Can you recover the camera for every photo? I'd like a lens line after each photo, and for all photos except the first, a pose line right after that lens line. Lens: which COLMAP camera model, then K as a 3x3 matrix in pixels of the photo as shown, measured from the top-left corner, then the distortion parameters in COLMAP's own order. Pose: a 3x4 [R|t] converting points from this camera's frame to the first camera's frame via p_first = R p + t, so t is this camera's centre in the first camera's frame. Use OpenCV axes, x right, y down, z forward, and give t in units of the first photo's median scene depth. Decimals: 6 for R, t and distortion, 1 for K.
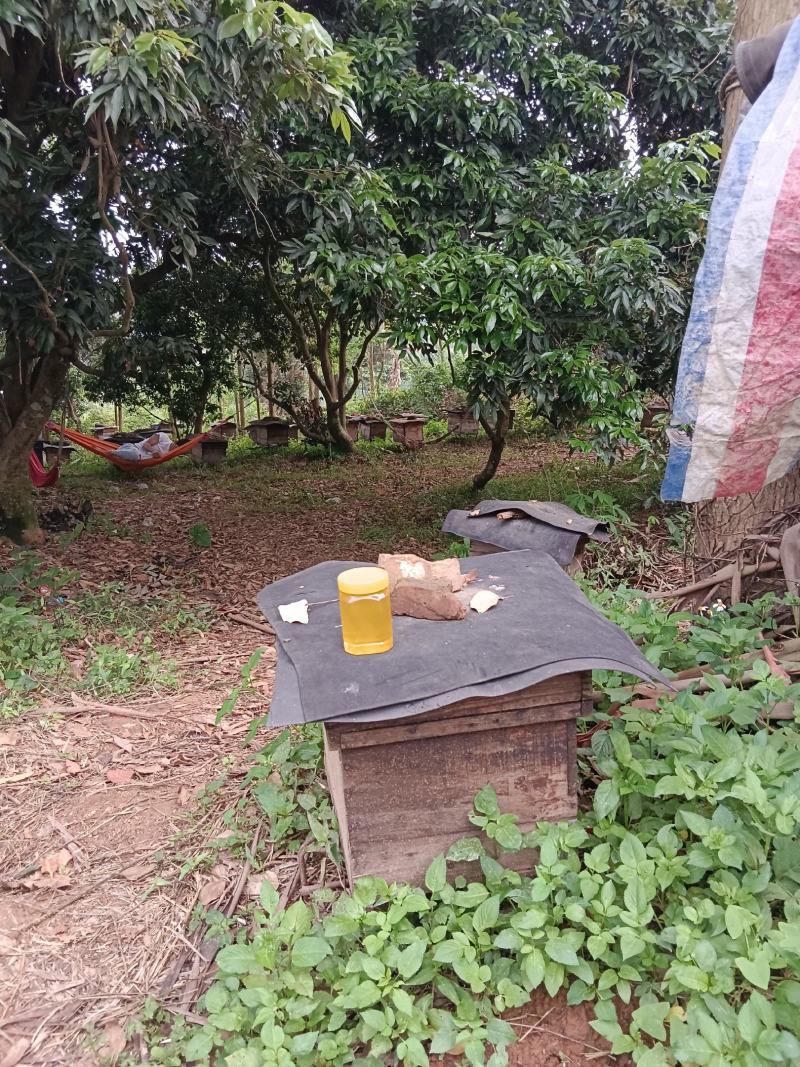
lens RADIAL K [[824.4, 0, 396.2], [0, 824.4, 539.3], [0, 0, 1]] dist [0.075894, -0.137613]
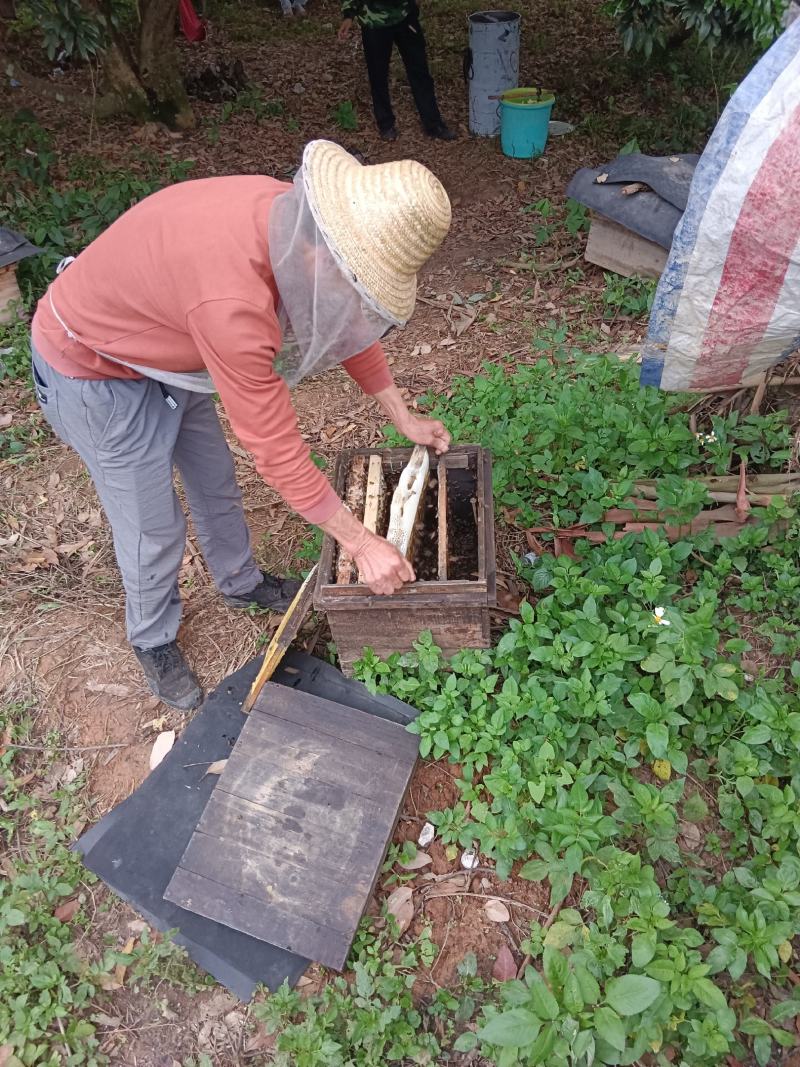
lens RADIAL K [[824.4, 0, 396.2], [0, 824.4, 539.3], [0, 0, 1]] dist [0.075894, -0.137613]
pose [[0.973852, 0.131692, -0.185122, 0.263590], [-0.009761, 0.838353, 0.545040, -0.548933], [0.226975, -0.528981, 0.817717, -0.121096]]
